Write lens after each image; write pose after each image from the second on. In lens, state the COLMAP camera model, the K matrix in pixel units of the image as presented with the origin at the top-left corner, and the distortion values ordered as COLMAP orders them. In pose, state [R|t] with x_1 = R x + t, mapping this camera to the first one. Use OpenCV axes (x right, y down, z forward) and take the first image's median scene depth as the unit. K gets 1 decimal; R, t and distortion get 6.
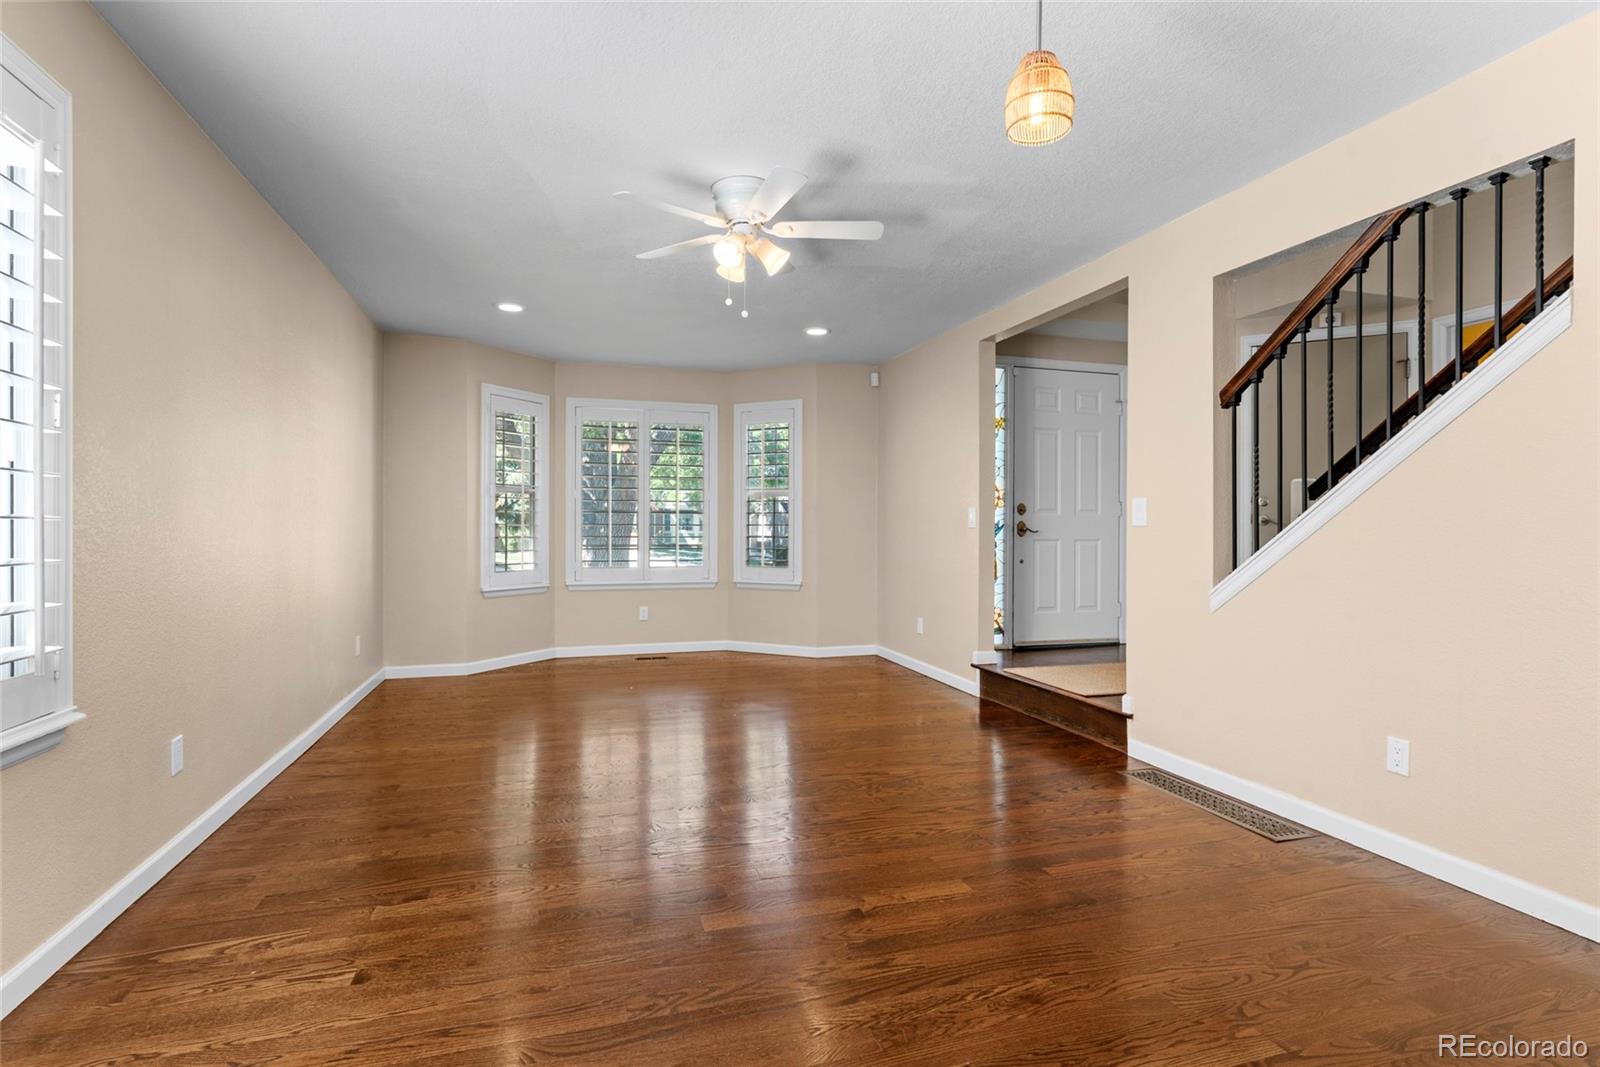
lens RADIAL K [[780.7, 0, 797.3], [0, 780.7, 532.3], [0, 0, 1]] dist [0.004093, 0.000063]
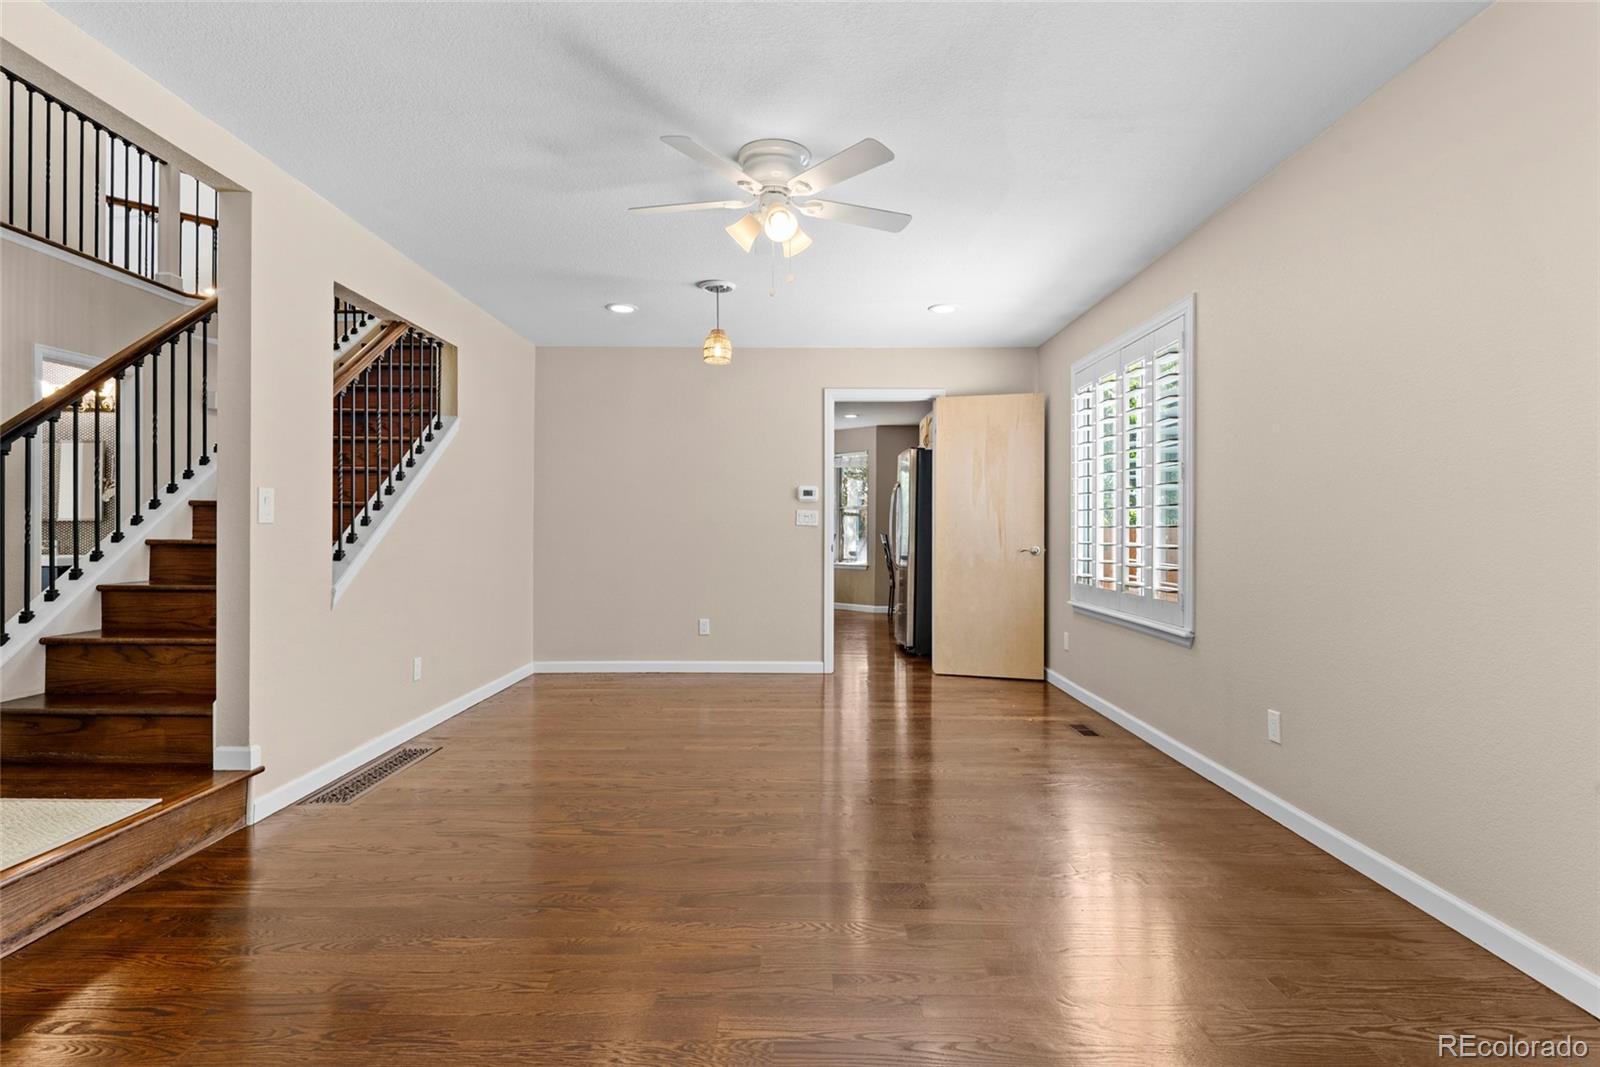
lens RADIAL K [[780.7, 0, 798.2], [0, 780.7, 529.2], [0, 0, 1]] dist [0.004093, 0.000063]
pose [[-0.955077, -0.005957, 0.296299, -0.372600], [-0.005256, 0.999981, 0.003162, -0.008658], [-0.296312, 0.001463, -0.955090, 1.896849]]
